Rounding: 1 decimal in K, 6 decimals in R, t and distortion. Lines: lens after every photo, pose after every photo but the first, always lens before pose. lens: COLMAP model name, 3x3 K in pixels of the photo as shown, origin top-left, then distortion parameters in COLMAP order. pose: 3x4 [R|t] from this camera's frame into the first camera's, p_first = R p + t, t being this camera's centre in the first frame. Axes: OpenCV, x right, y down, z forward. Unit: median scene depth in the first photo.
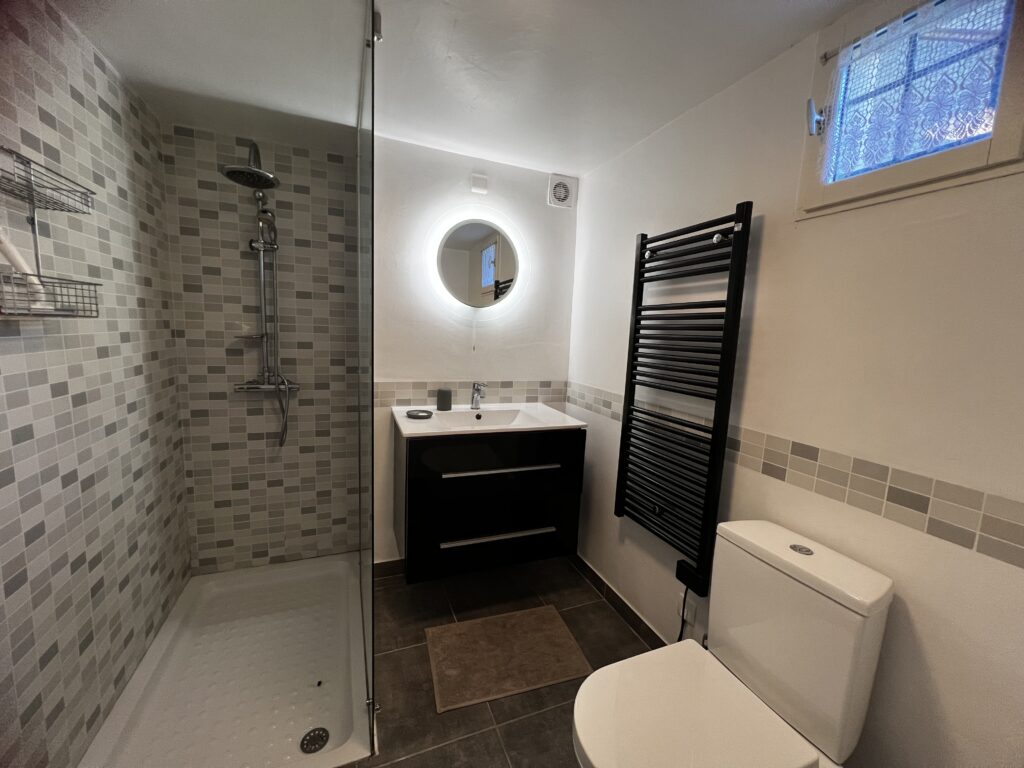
lens RADIAL K [[411.5, 0, 512.0], [0, 411.5, 384.0], [0, 0, 1]] dist [-0.002094, -0.000101]
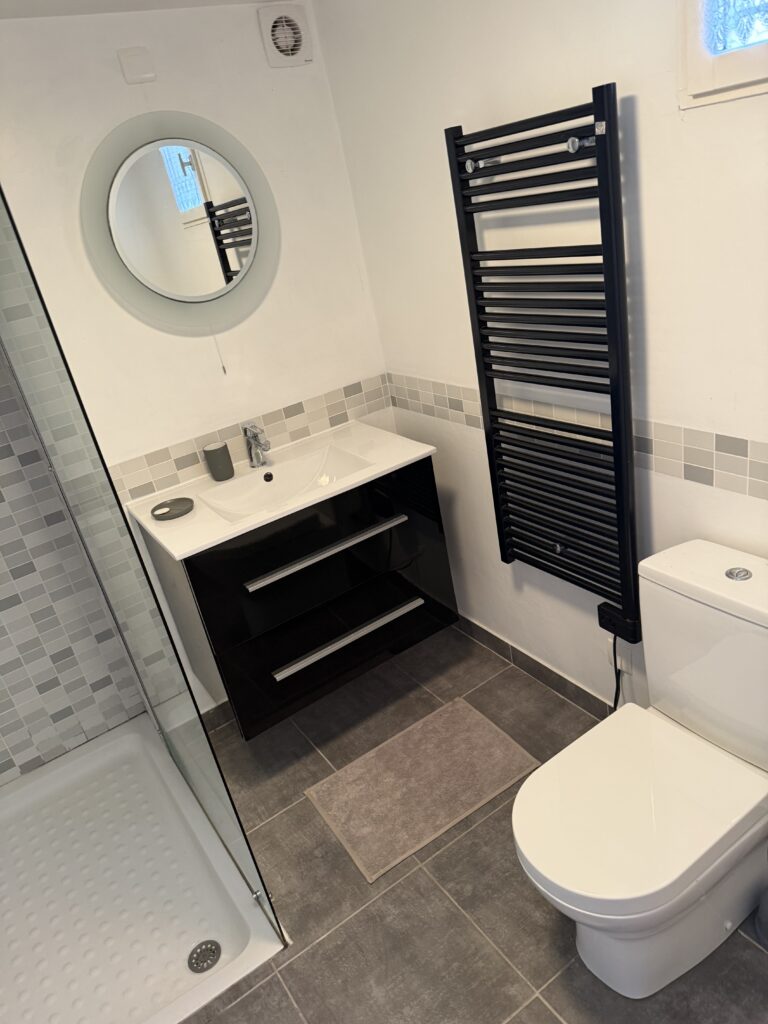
lens RADIAL K [[731.0, 0, 391.8], [0, 731.0, 514.6], [0, 0, 1]] dist [0.062479, -0.089160]
pose [[0.952832, -0.288554, 0.094066, -0.022292], [0.248614, 0.919855, 0.303409, -0.167681], [-0.174077, -0.265711, 0.948206, -0.117085]]
